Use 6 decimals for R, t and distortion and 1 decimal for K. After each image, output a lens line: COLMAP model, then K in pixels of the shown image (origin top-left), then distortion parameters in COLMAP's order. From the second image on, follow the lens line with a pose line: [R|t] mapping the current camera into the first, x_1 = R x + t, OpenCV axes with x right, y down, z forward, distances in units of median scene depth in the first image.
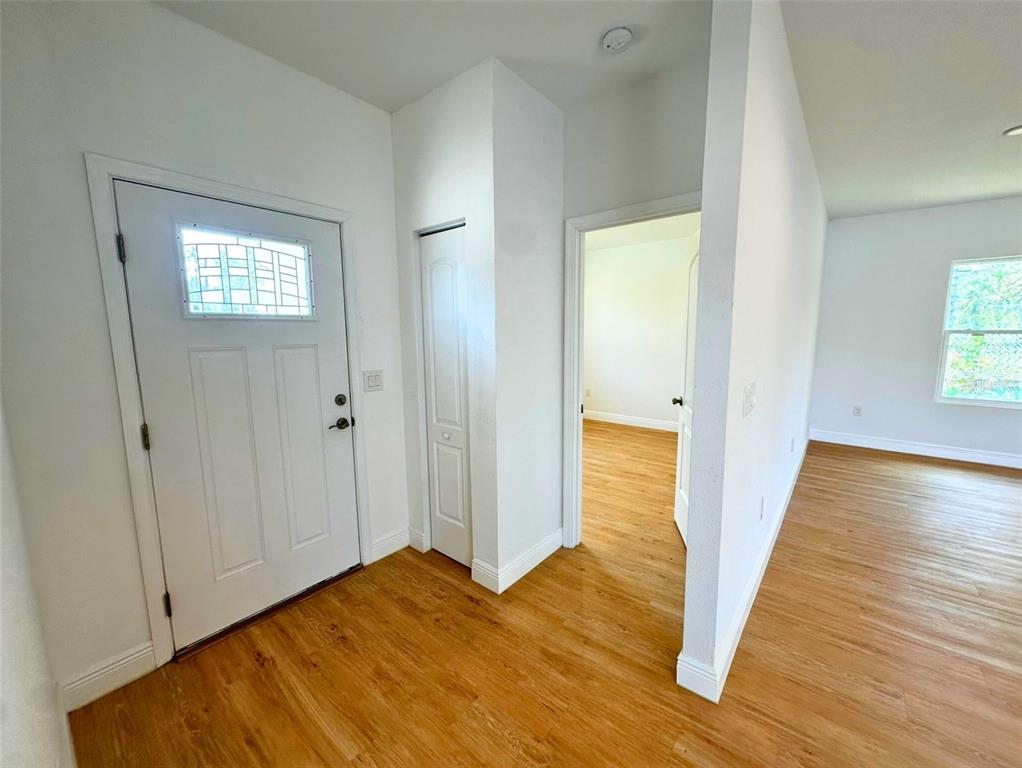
lens RADIAL K [[409.0, 0, 511.0], [0, 409.0, 384.0], [0, 0, 1]] dist [-0.002197, 0.000318]
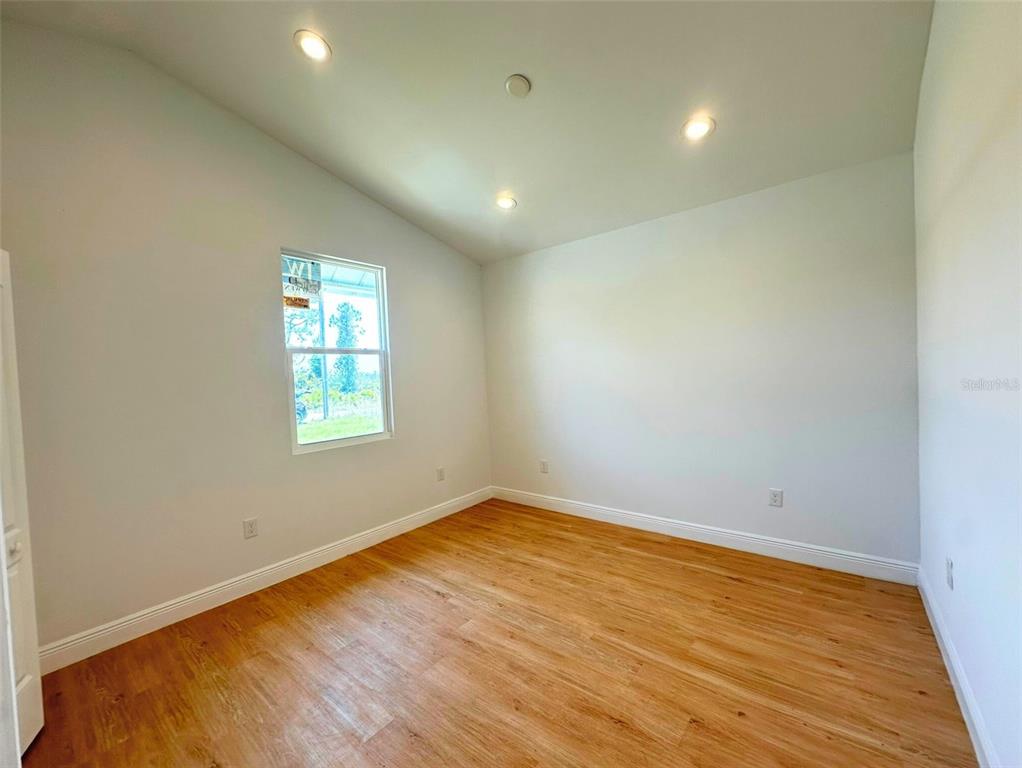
lens RADIAL K [[409.0, 0, 511.0], [0, 409.0, 384.0], [0, 0, 1]] dist [-0.002197, 0.000318]
pose [[0.999282, -0.037423, 0.005843, 0.210121], [0.037826, 0.993966, -0.102960, -0.069673], [-0.001955, 0.103107, 0.994668, 0.533721]]
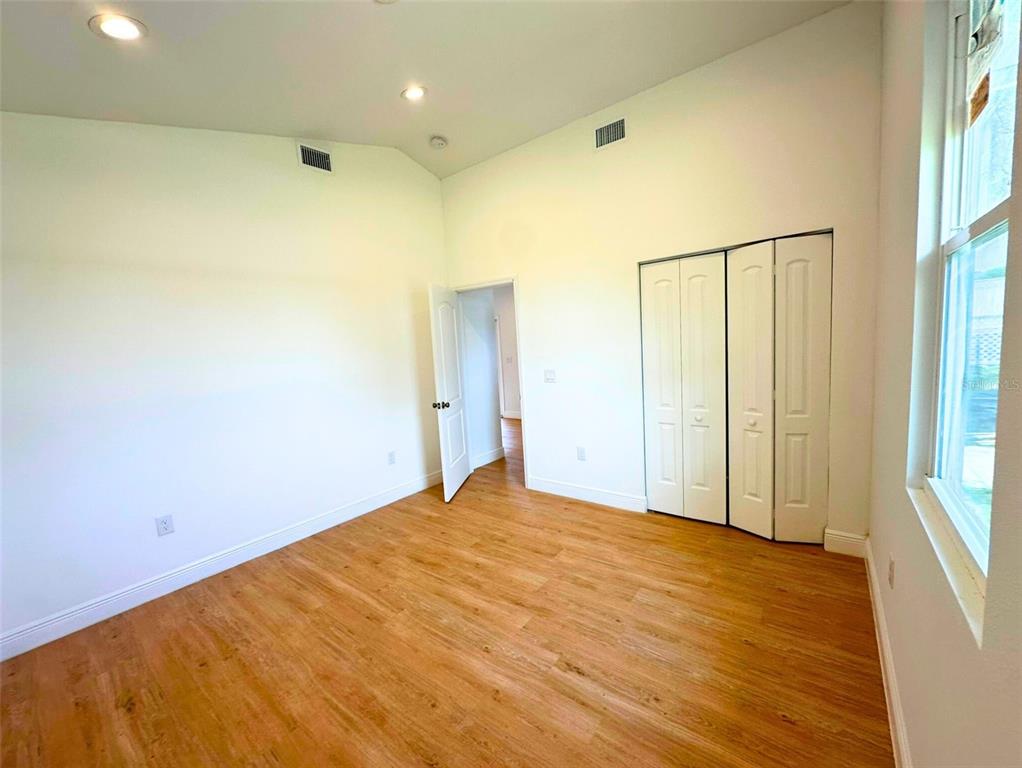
lens RADIAL K [[409.0, 0, 511.0], [0, 409.0, 384.0], [0, 0, 1]] dist [-0.002197, 0.000318]
pose [[-0.997332, 0.070164, -0.020169, 0.147606], [0.063719, 0.971430, 0.228612, -0.208551], [0.035633, 0.226717, -0.973309, 1.533859]]
